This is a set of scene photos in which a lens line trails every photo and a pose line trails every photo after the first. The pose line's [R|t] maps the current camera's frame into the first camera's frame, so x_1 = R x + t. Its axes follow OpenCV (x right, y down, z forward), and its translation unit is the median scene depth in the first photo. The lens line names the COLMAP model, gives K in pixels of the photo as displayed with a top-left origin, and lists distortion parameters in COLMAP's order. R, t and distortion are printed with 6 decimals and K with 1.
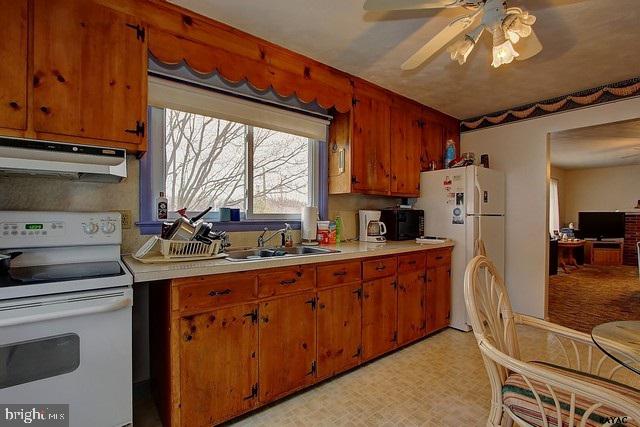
lens RADIAL K [[299.2, 0, 321.0], [0, 299.2, 216.5], [0, 0, 1]] dist [-0.003032, -0.000114]
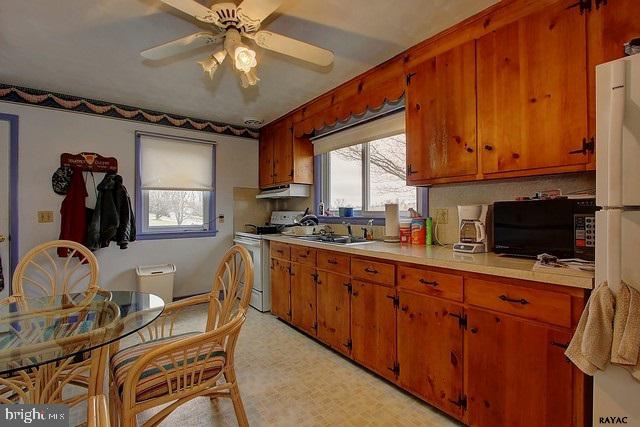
lens RADIAL K [[303.5, 0, 315.7], [0, 303.5, 210.4], [0, 0, 1]] dist [-0.011747, -0.000147]
pose [[-0.042847, -0.011855, -0.999011, 1.096157], [-0.004645, 0.999921, -0.011667, 0.003169], [0.999071, 0.004140, -0.042898, 0.865074]]
